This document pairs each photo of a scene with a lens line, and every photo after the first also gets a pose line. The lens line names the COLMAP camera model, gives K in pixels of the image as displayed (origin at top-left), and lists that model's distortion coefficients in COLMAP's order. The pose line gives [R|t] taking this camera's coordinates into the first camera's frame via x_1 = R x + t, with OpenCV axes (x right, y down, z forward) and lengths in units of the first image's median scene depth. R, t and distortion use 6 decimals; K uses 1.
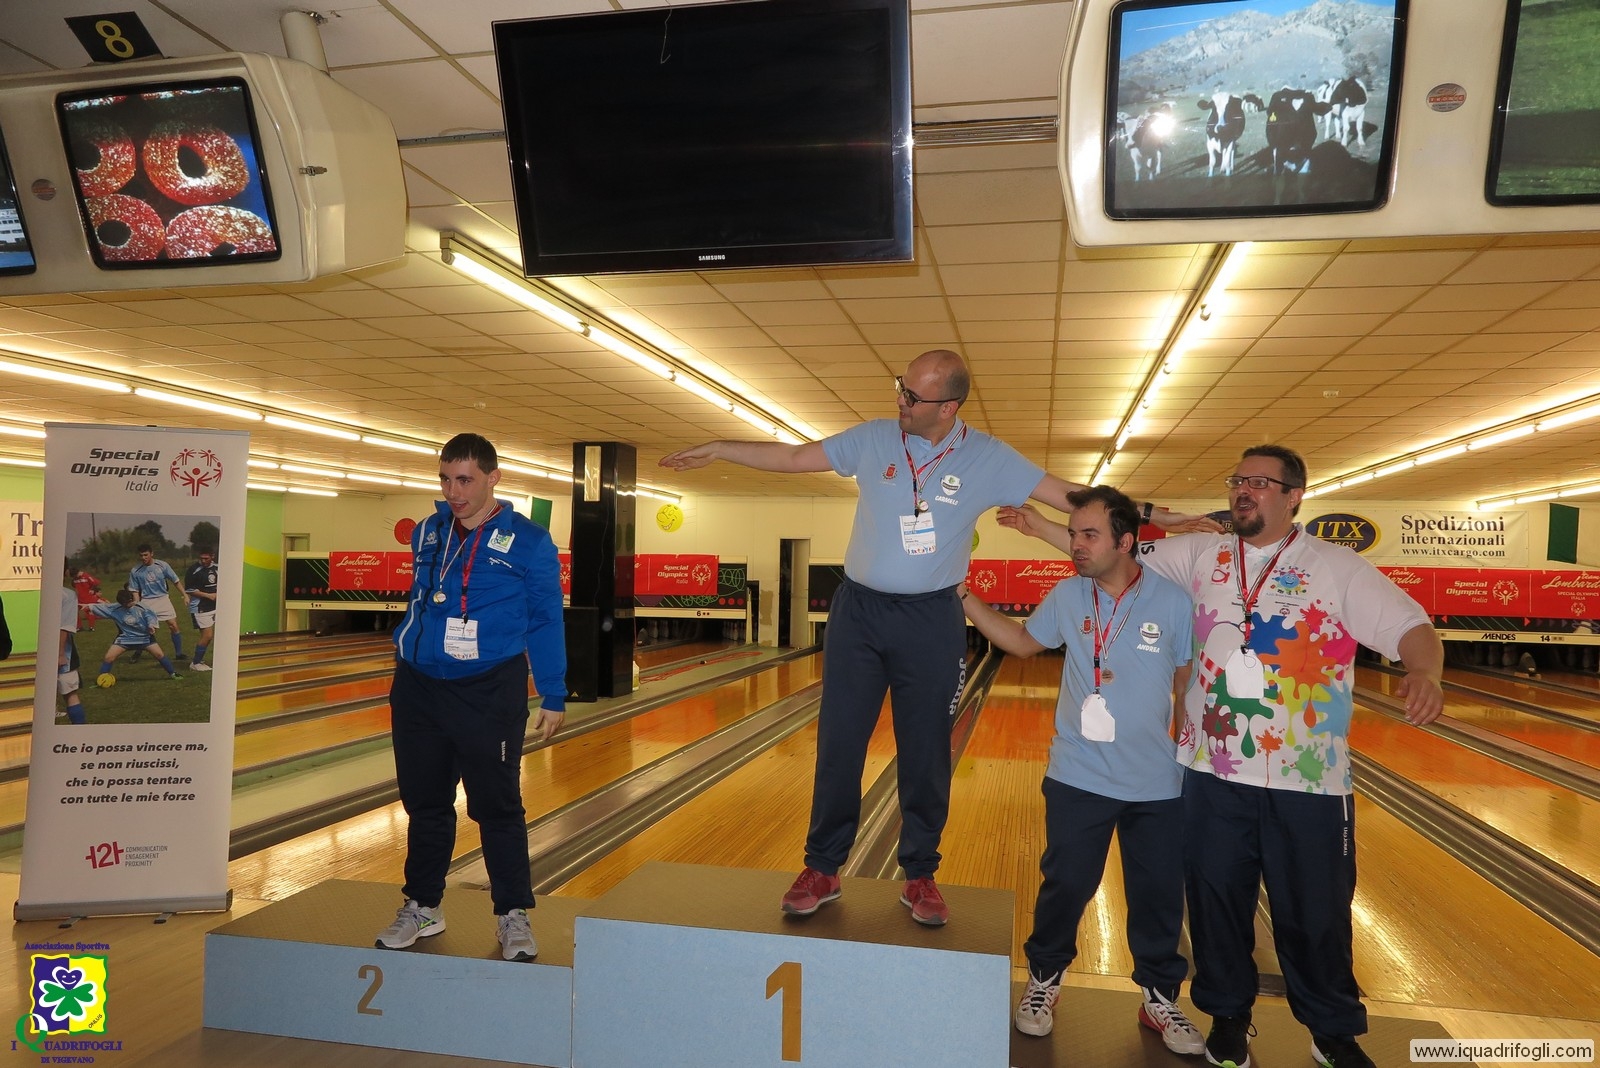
lens RADIAL K [[1105.4, 0, 798.6], [0, 1105.4, 523.2], [0, 0, 1]] dist [-0.008074, 0.008238]
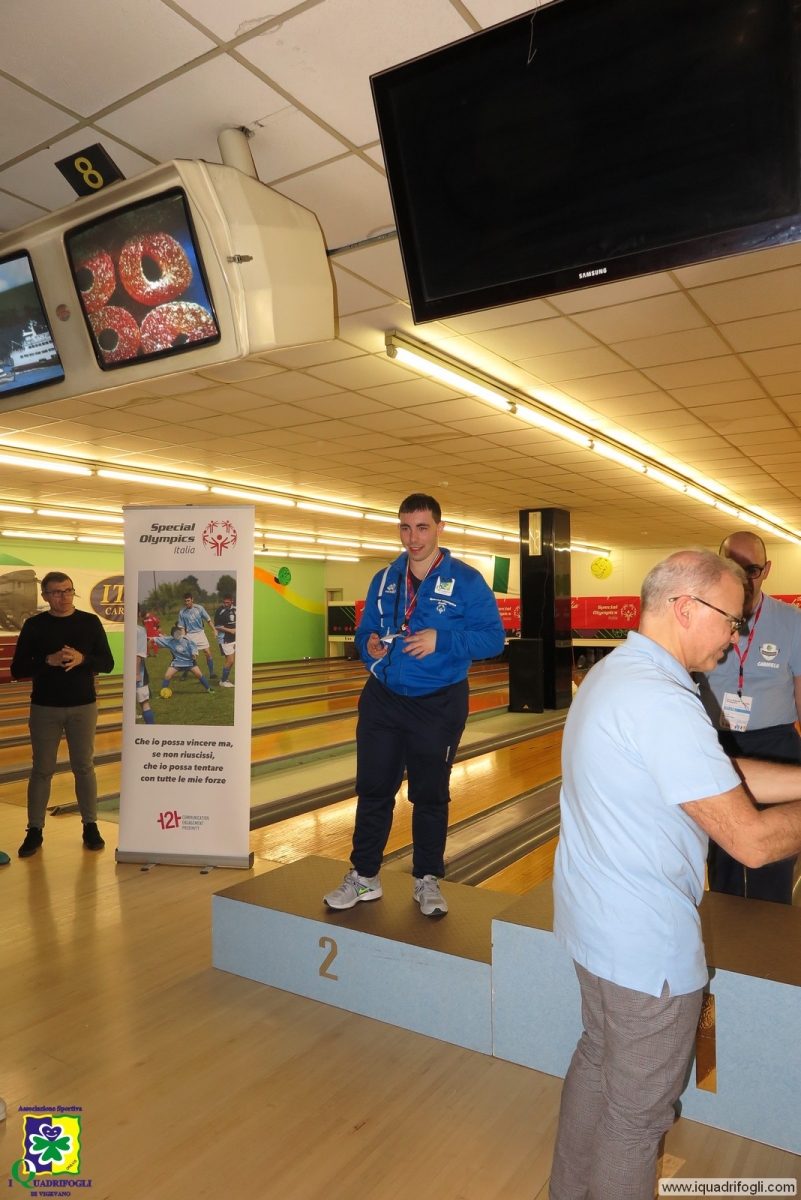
lens RADIAL K [[826.3, 0, 395.9], [0, 826.3, 593.2], [0, 0, 1]] dist [-0.002419, 0.007510]
pose [[0.933507, -0.026156, -0.357604, 0.004954], [0.033389, 0.999343, 0.014066, 0.009715], [0.357002, -0.025071, 0.933767, 0.102190]]
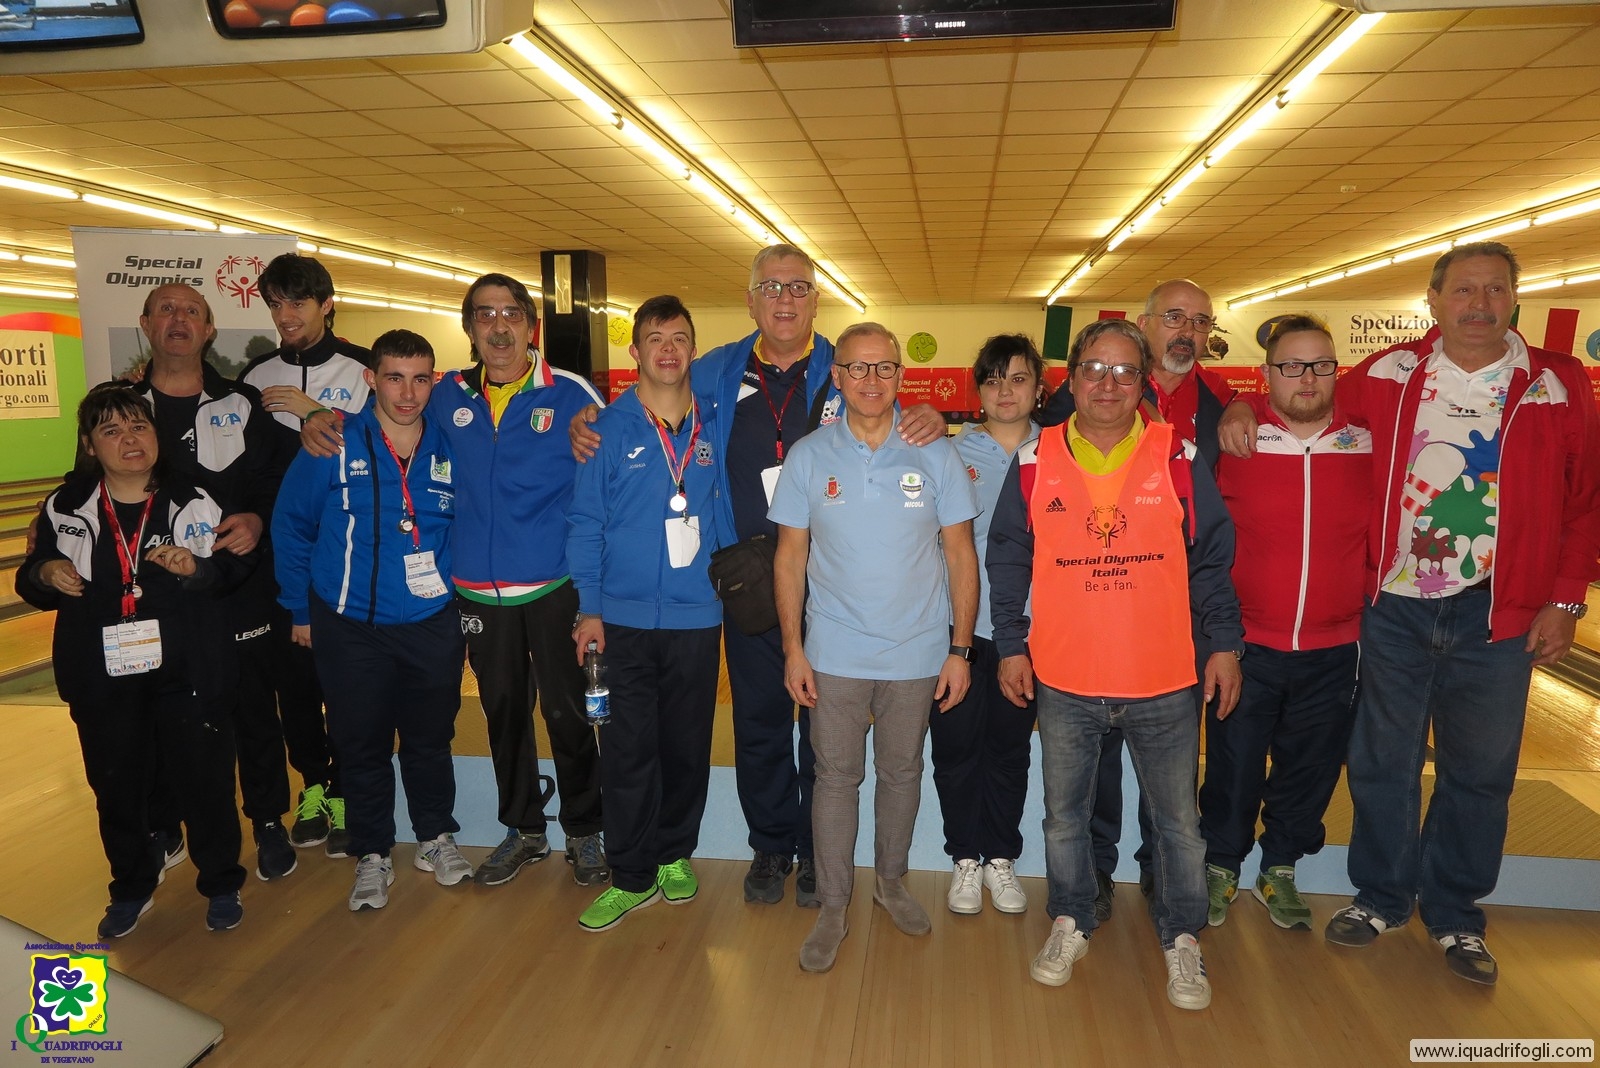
lens RADIAL K [[1110.6, 0, 804.3], [0, 1110.6, 509.0], [0, 0, 1]] dist [-0.008173, 0.008980]
pose [[0.996672, -0.030633, 0.075541, -0.111368], [0.018635, 0.987786, 0.154695, 0.004872], [-0.079358, -0.152773, 0.985070, 0.018080]]
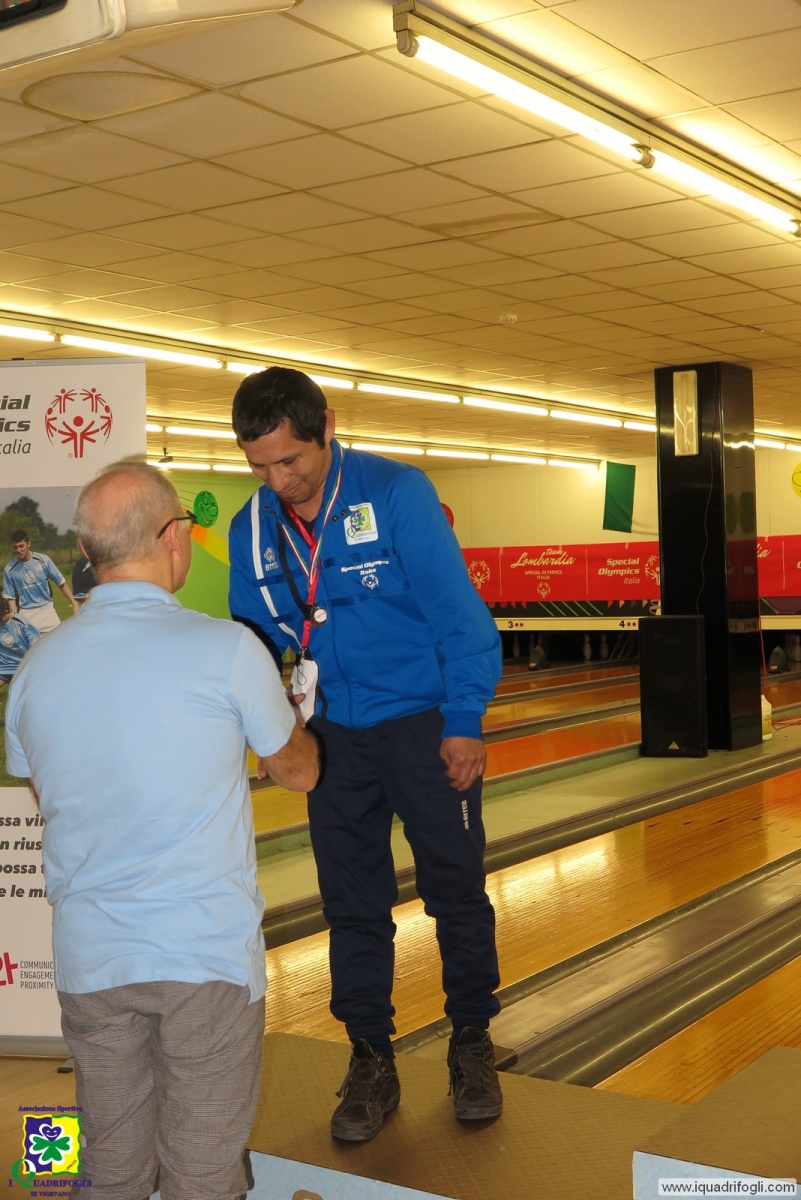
lens RADIAL K [[1566.4, 0, 390.6], [0, 1566.4, 586.7], [0, 0, 1]] dist [0.028174, -0.021443]
pose [[0.926665, -0.034404, -0.374311, -0.005360], [0.054316, 0.997607, 0.042774, 0.017214], [0.371944, -0.059968, 0.926316, 0.118597]]
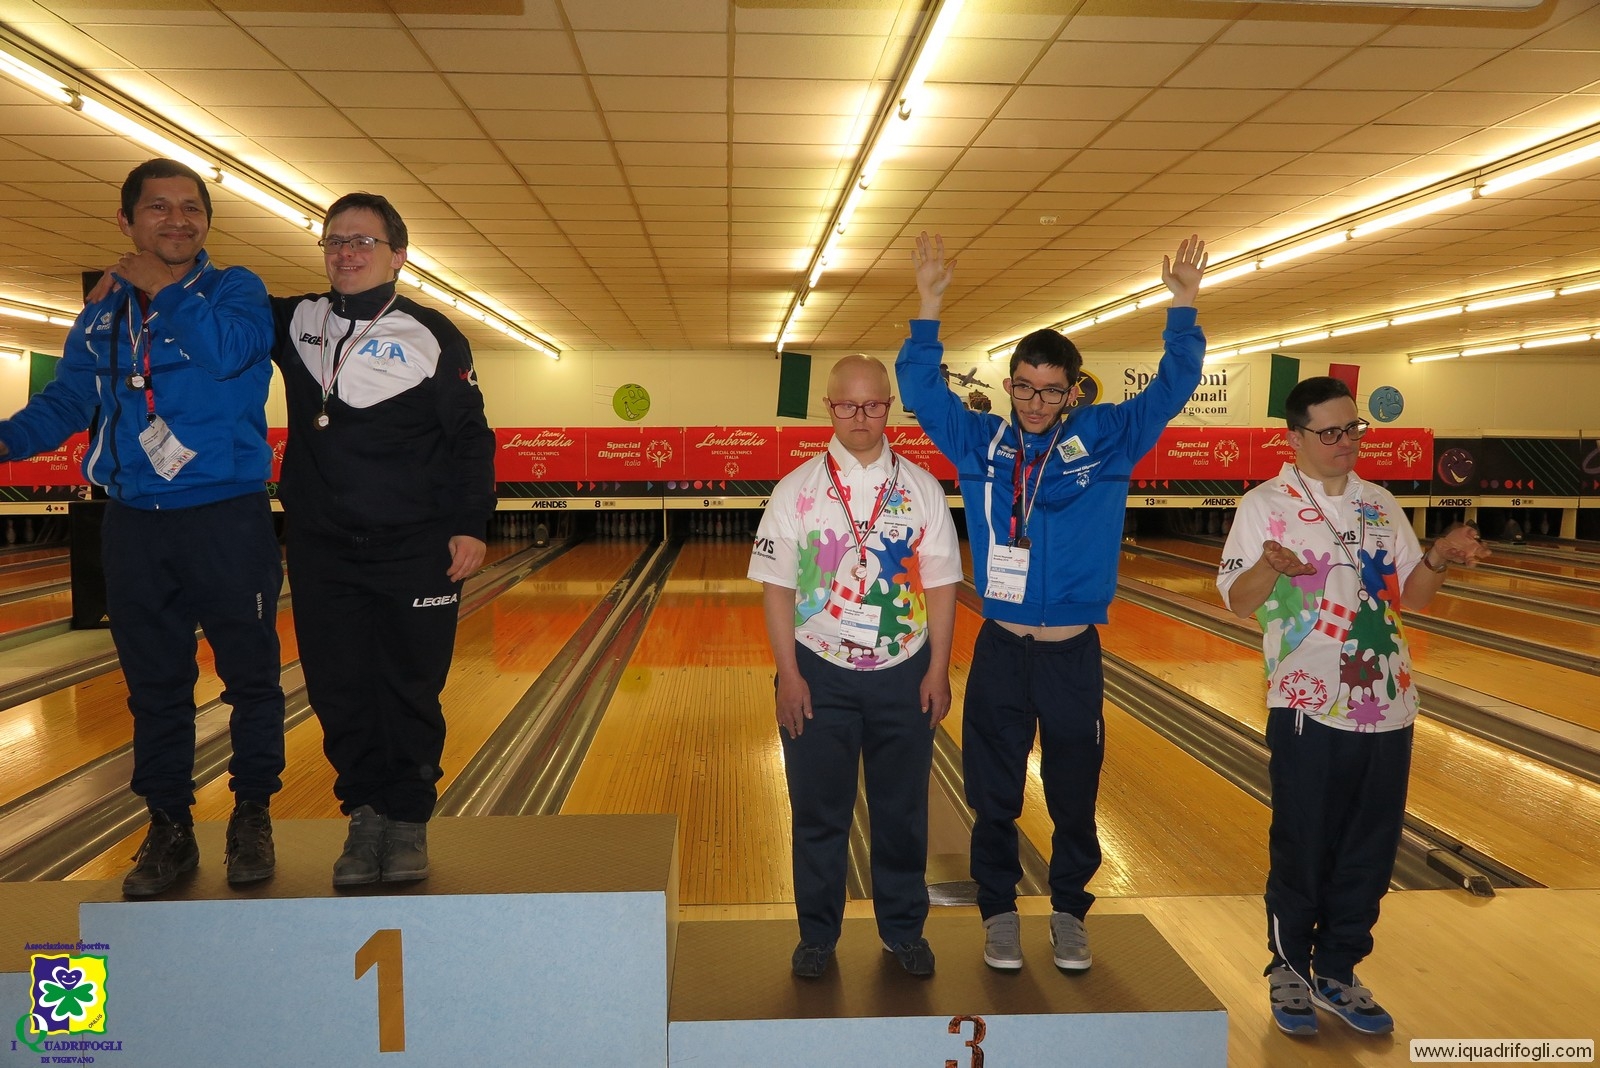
lens RADIAL K [[1369.7, 0, 797.9], [0, 1369.7, 523.8], [0, 0, 1]] dist [-0.005799, 0.014202]
pose [[0.964910, -0.034833, 0.260262, 0.014074], [0.008702, 0.994860, 0.100889, 0.009804], [-0.262438, -0.095084, 0.960253, 0.013439]]
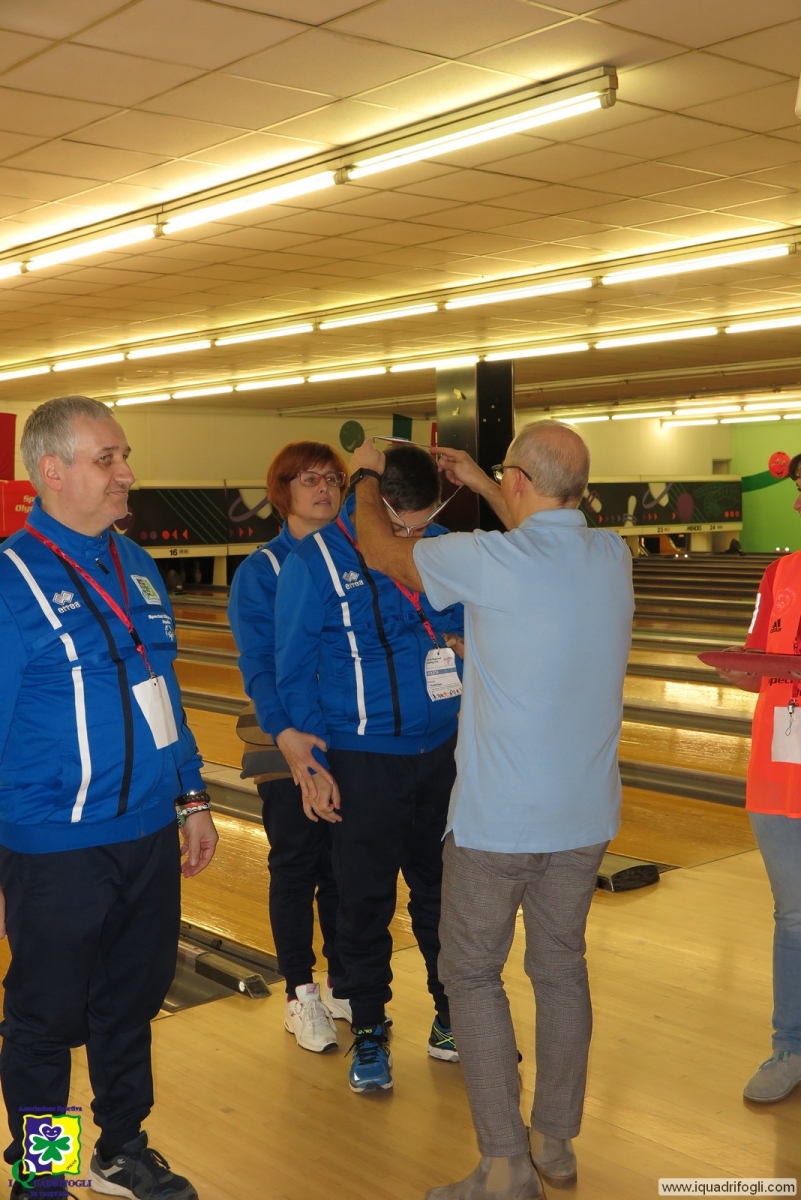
lens RADIAL K [[1482.1, 0, 396.7], [0, 1482.1, 593.9], [0, 0, 1]] dist [0.034757, -0.031651]
pose [[0.610216, -0.087848, 0.787350, 0.037339], [0.001063, 0.993923, 0.110072, 0.010385], [-0.792235, -0.066330, 0.606601, 0.111158]]
